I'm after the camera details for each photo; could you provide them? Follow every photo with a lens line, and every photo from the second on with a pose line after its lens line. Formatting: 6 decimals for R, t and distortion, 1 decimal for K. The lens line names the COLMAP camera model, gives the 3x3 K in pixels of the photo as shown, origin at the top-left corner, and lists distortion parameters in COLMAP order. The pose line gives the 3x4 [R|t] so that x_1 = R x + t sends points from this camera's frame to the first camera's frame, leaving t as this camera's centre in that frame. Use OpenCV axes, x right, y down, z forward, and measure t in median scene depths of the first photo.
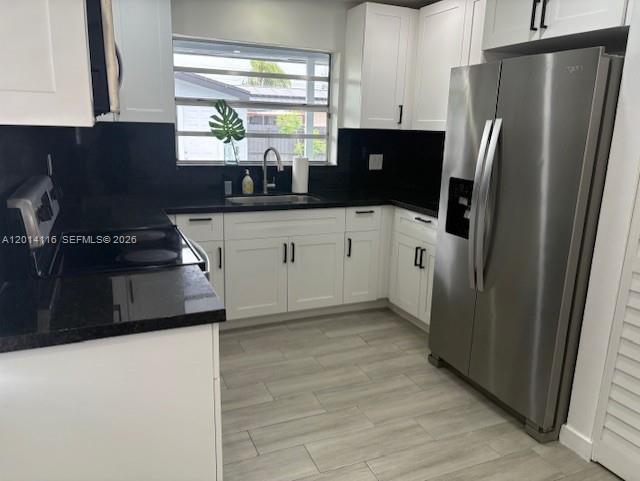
lens RADIAL K [[480.2, 0, 314.7], [0, 480.2, 238.6], [0, 0, 1]] dist [0.022890, -0.017642]
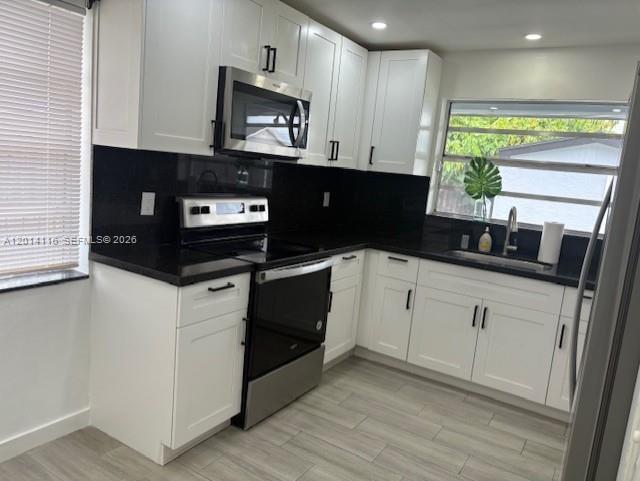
lens RADIAL K [[480.2, 0, 314.5], [0, 480.2, 240.0], [0, 0, 1]] dist [0.022890, -0.017642]
pose [[0.563382, 0.150906, -0.812298, 0.491994], [-0.261444, 0.965216, -0.002014, -0.027425], [0.783740, 0.213505, 0.583239, 0.182376]]
